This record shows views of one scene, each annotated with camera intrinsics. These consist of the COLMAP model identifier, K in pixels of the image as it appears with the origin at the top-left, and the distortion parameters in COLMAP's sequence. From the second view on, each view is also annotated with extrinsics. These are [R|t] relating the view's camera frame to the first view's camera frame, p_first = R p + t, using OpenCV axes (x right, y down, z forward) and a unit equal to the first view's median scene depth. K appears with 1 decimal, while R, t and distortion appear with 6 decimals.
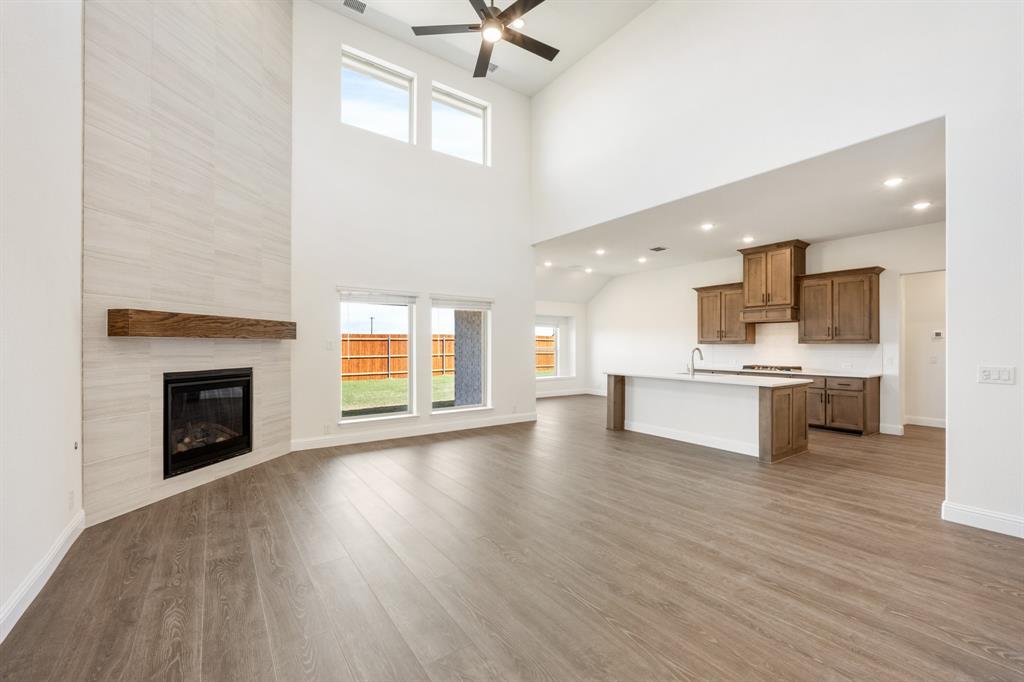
lens RADIAL K [[423.0, 0, 506.9], [0, 423.0, 345.7], [0, 0, 1]] dist [0.001300, -0.002573]
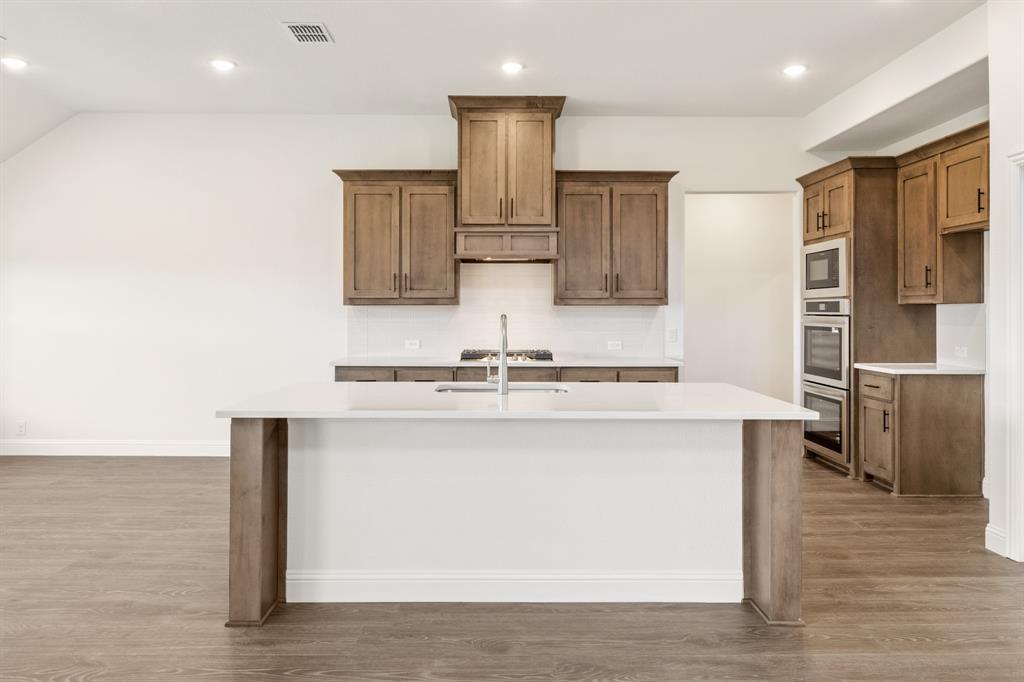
lens RADIAL K [[636.1, 0, 467.8], [0, 636.1, 310.6], [0, 0, 1]] dist [0.000161, 0.009239]
pose [[0.575759, -0.000376, 0.817620, 0.002452], [-0.004371, 0.999984, 0.003538, -0.000290], [-0.817608, -0.005611, 0.575748, 0.864505]]
